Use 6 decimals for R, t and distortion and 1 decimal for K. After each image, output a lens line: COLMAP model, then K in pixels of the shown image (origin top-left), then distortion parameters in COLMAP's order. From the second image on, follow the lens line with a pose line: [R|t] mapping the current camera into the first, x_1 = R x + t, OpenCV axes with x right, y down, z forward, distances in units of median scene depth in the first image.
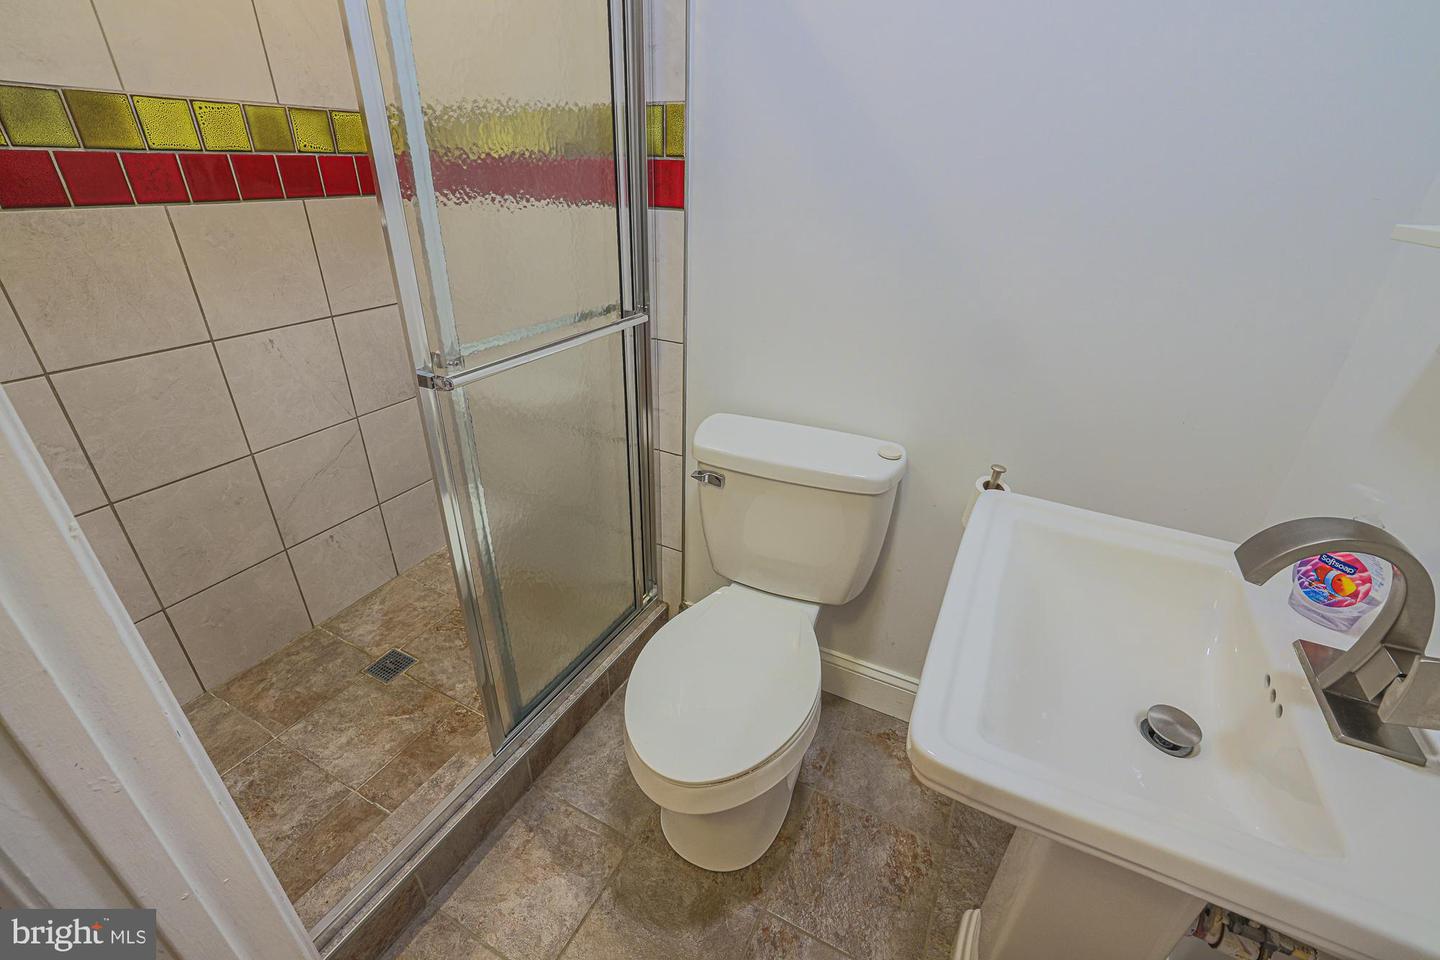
lens RADIAL K [[612.2, 0, 716.0], [0, 612.2, 477.2], [0, 0, 1]] dist [-0.024618, 0.005616]
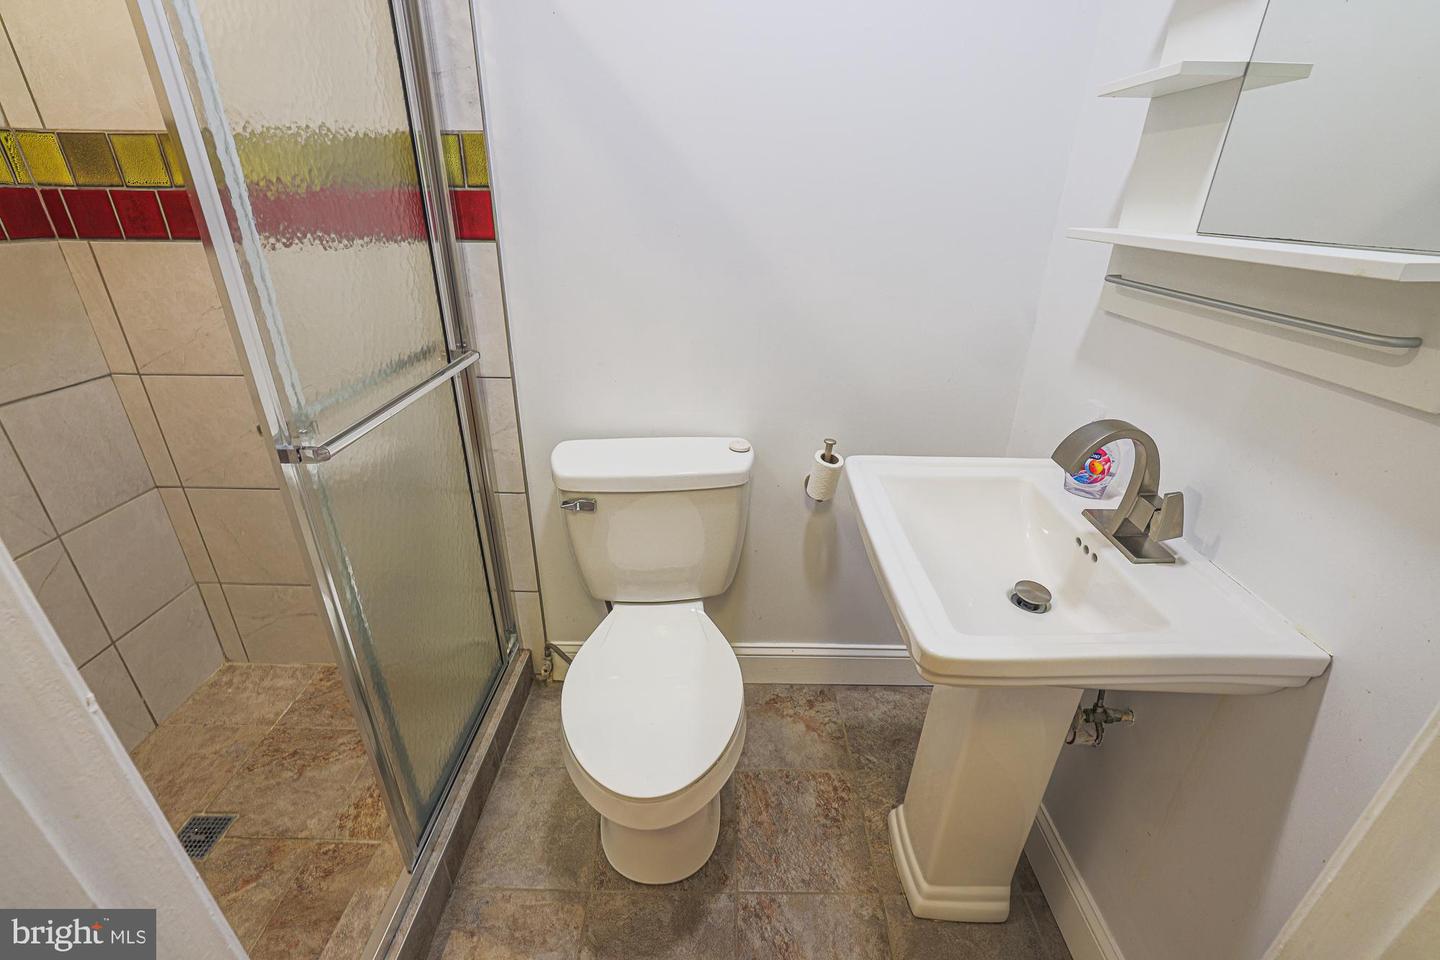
lens RADIAL K [[612.2, 0, 718.8], [0, 612.2, 479.7], [0, 0, 1]] dist [-0.024618, 0.005616]
pose [[0.892344, -0.202529, 0.403367, -0.210830], [0.213890, 0.976706, 0.017225, -0.008173], [-0.397459, 0.070906, 0.914876, -0.000570]]
